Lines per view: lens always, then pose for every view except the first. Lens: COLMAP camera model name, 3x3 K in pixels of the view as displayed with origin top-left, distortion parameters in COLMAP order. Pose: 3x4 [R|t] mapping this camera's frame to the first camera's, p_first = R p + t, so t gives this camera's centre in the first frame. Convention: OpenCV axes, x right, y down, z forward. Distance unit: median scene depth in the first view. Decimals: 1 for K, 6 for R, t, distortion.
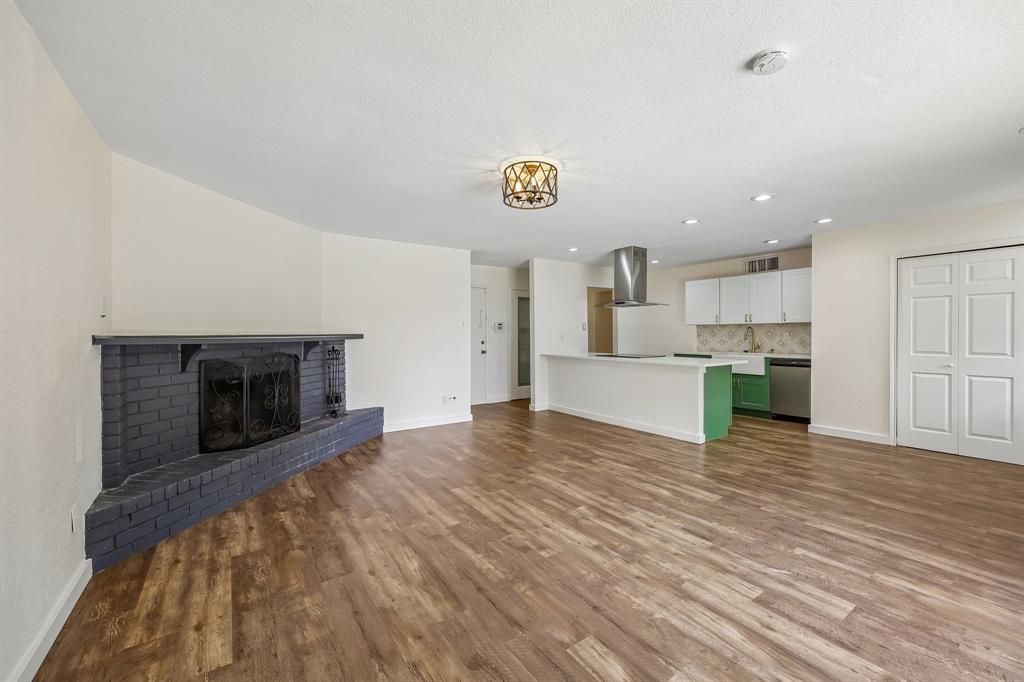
lens RADIAL K [[411.8, 0, 513.9], [0, 411.8, 336.2], [0, 0, 1]] dist [-0.000319, -0.000118]
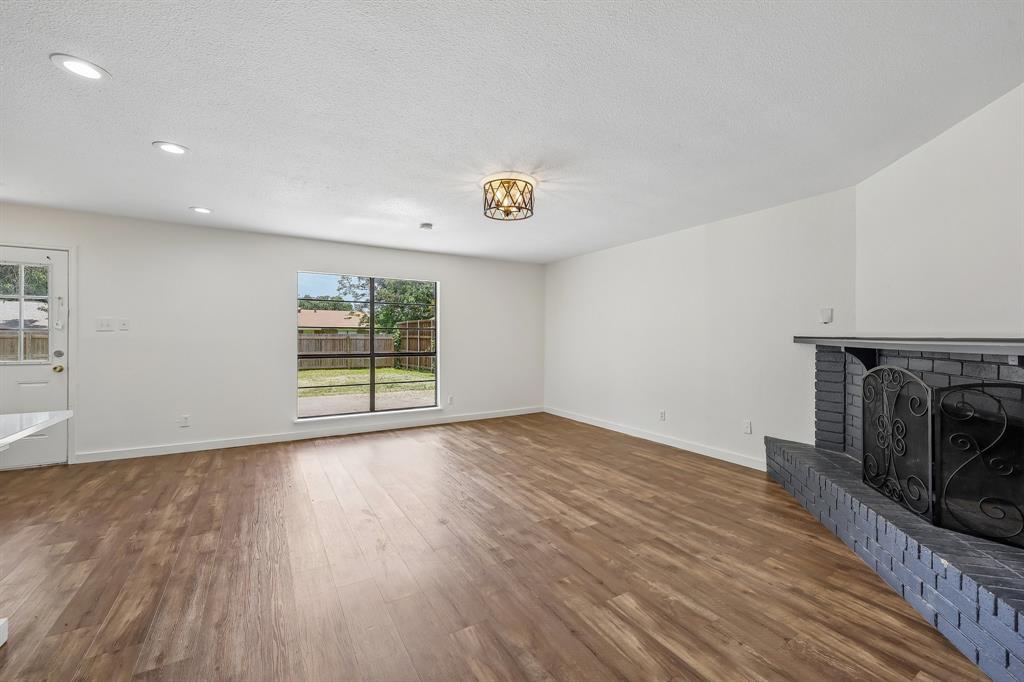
lens RADIAL K [[411.8, 0, 513.9], [0, 411.8, 336.2], [0, 0, 1]] dist [-0.000319, -0.000118]
pose [[-0.997784, 0.003866, 0.066430, -0.046977], [0.004486, 0.999948, 0.009193, -0.018412], [-0.066391, 0.009470, -0.997749, 2.155221]]
